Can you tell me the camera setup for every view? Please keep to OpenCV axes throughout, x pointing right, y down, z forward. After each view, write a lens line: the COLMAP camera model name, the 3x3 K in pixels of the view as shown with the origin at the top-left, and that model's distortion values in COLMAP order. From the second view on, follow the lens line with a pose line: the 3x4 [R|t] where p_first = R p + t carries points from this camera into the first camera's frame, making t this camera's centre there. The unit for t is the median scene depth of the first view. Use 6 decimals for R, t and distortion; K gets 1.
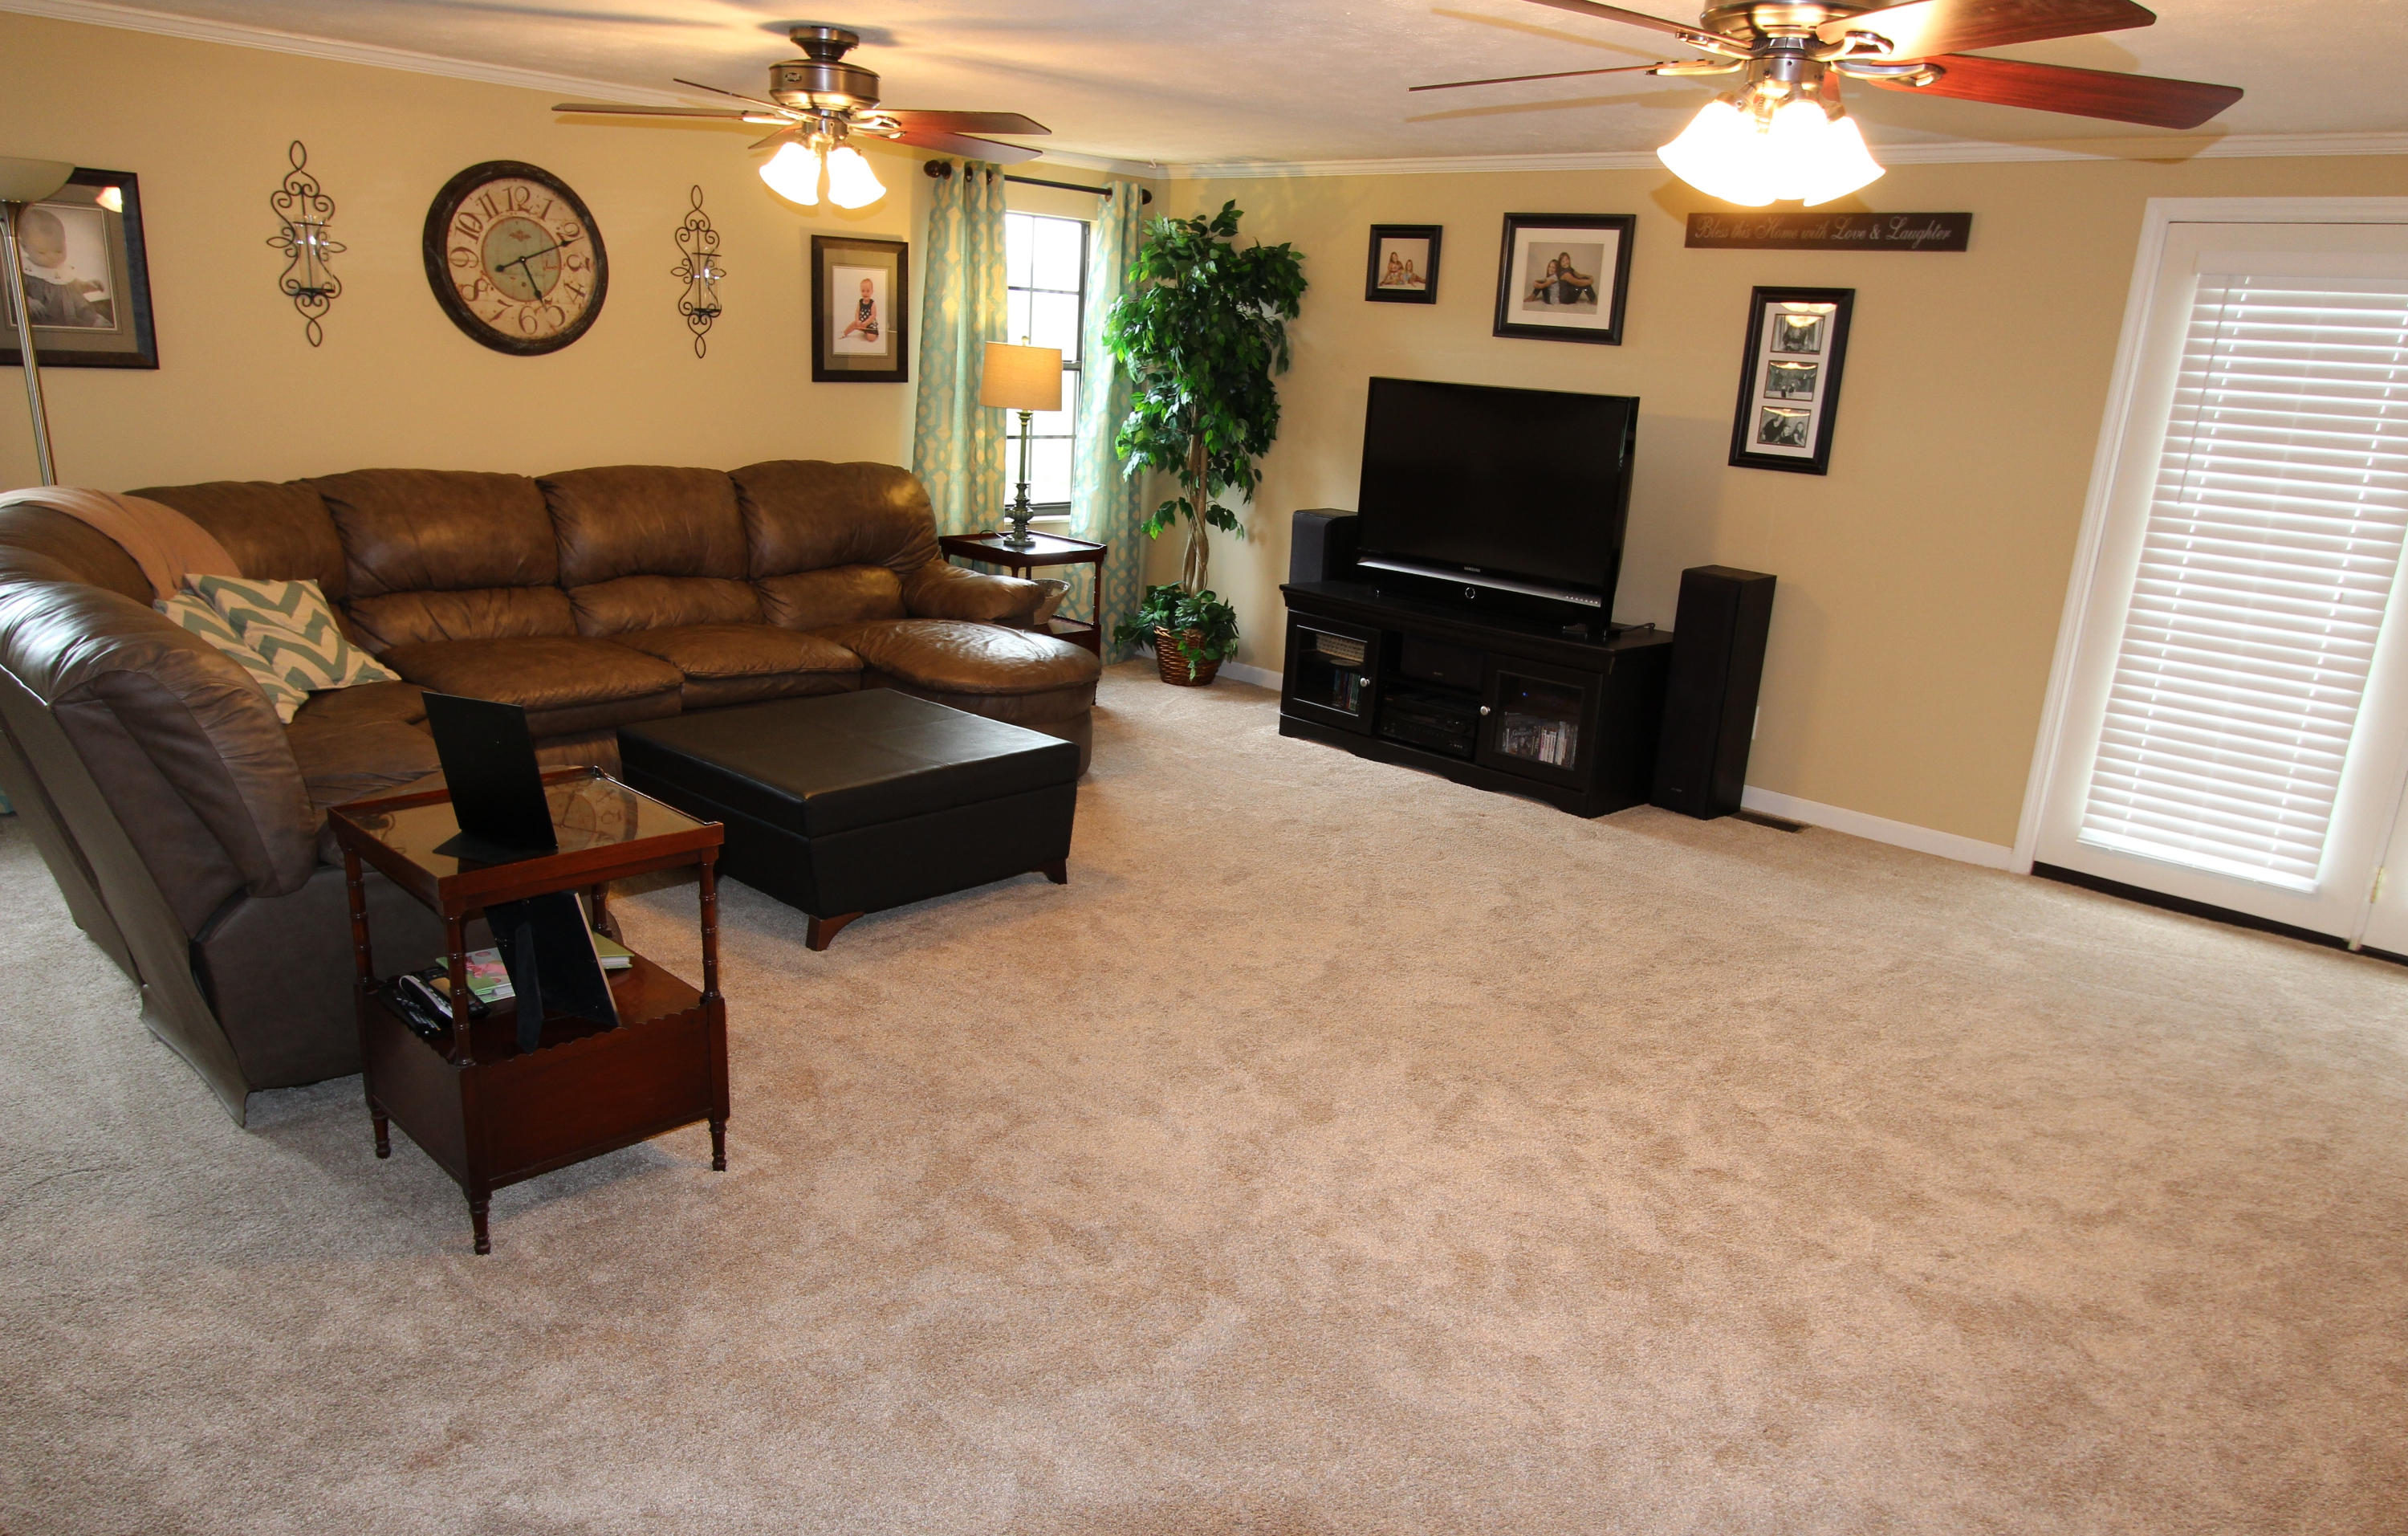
lens RADIAL K [[1643.6, 0, 1177.6], [0, 1643.6, 810.8], [0, 0, 1]] dist [-0.016566, 0.018403]
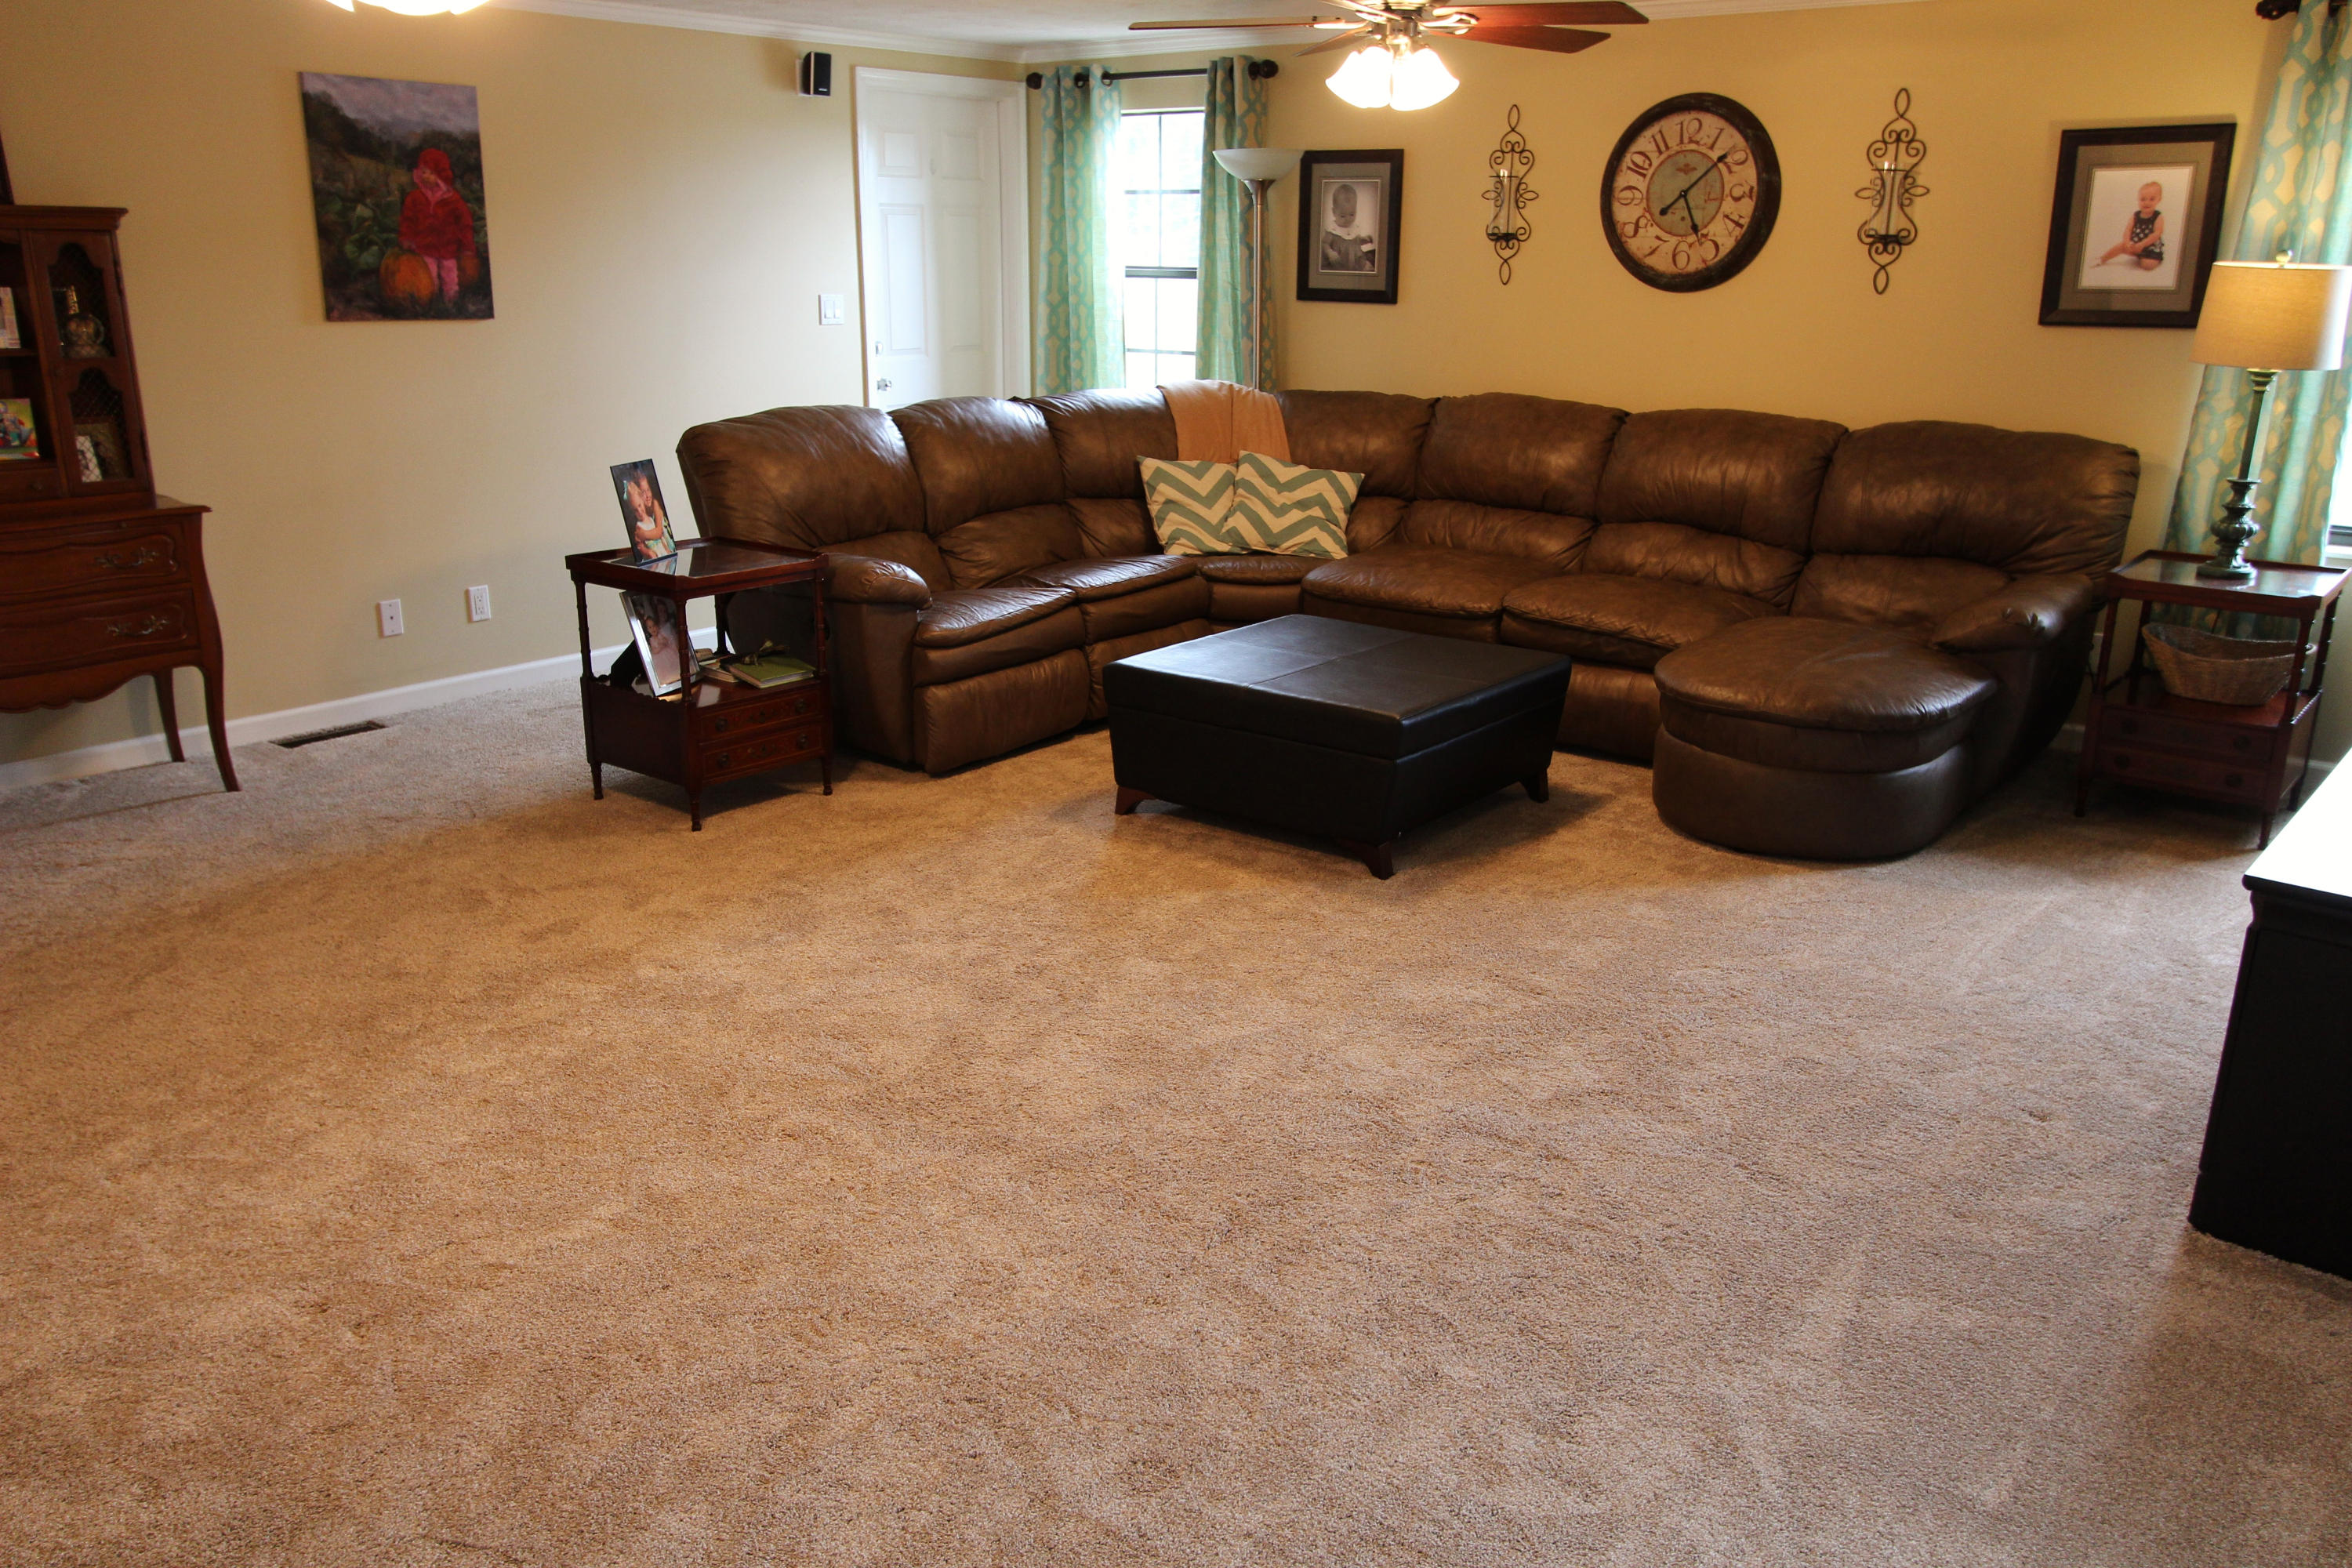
lens RADIAL K [[1763.4, 0, 1130.5], [0, 1763.4, 781.9], [0, 0, 1]] dist [-0.020431, 0.033928]
pose [[0.101192, 0.246547, -0.963834, 0.891990], [-0.277856, 0.937258, 0.210577, -0.180693], [0.955278, 0.246499, 0.163347, 0.796874]]
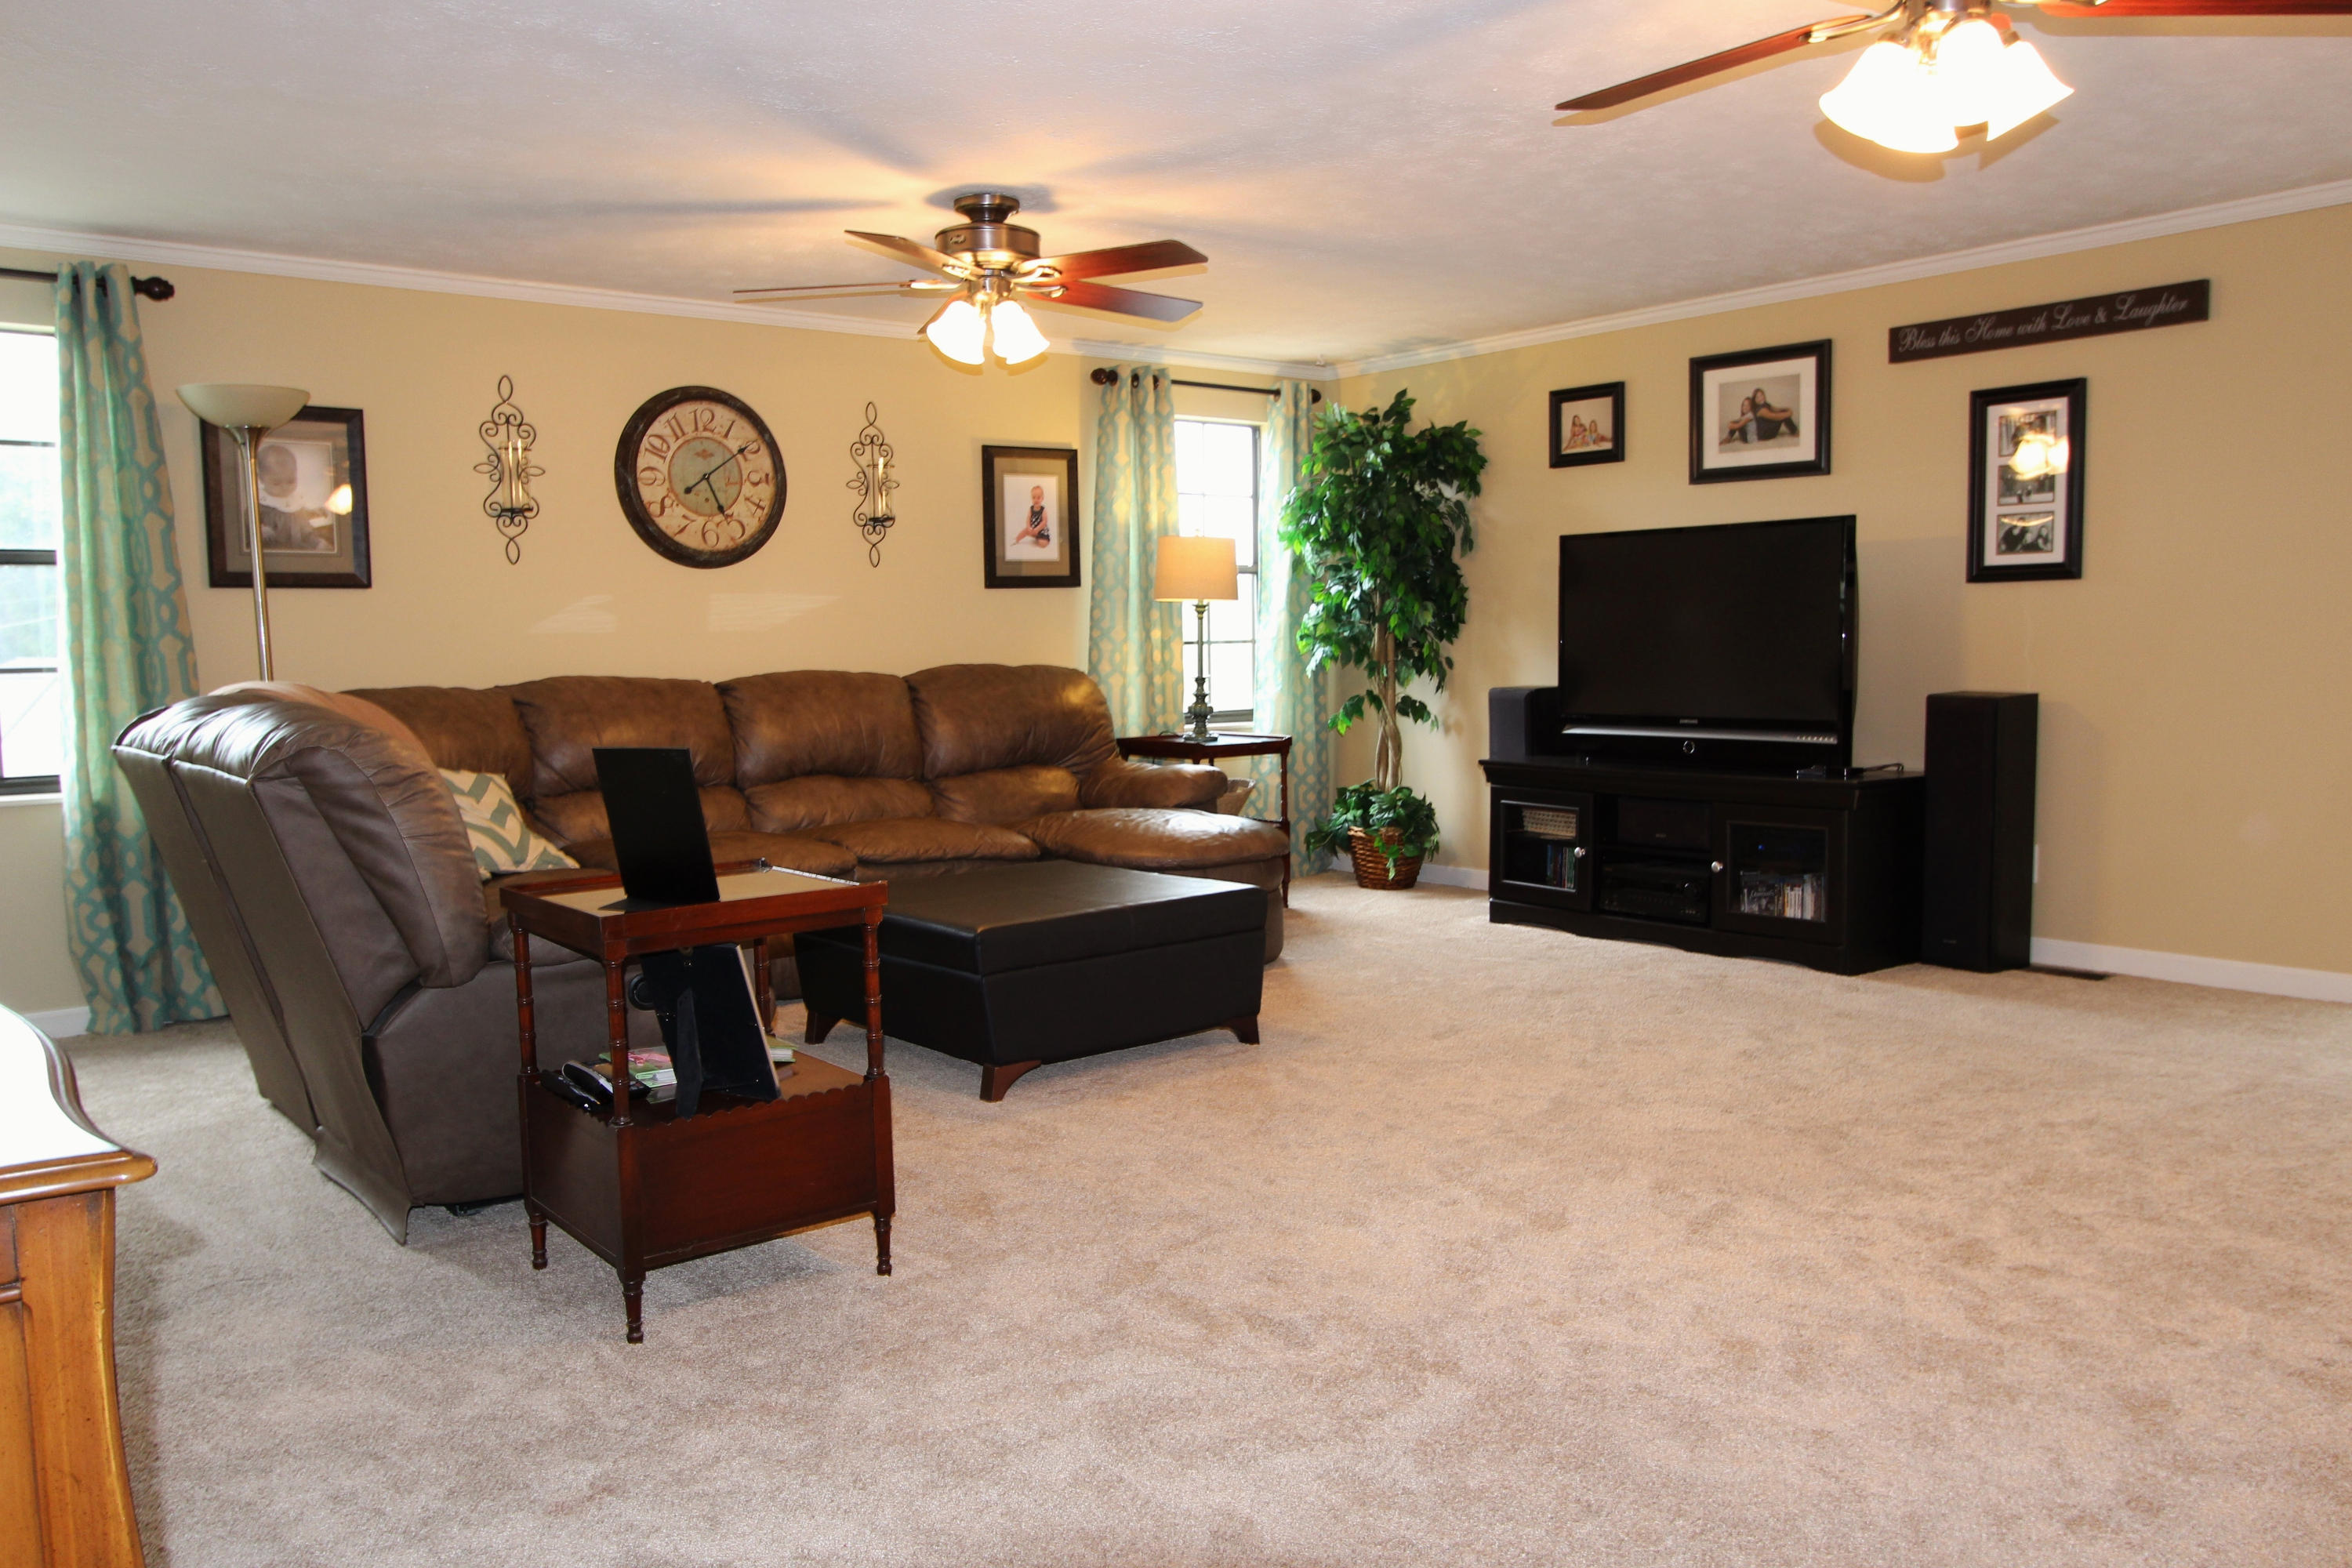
lens RADIAL K [[1763.4, 0, 1130.5], [0, 1763.4, 781.9], [0, 0, 1]] dist [-0.020431, 0.033928]
pose [[0.988792, -0.057057, -0.137966, 0.006124], [0.028259, 0.978914, -0.202311, 0.109581], [0.146600, 0.196145, 0.969554, 0.007411]]
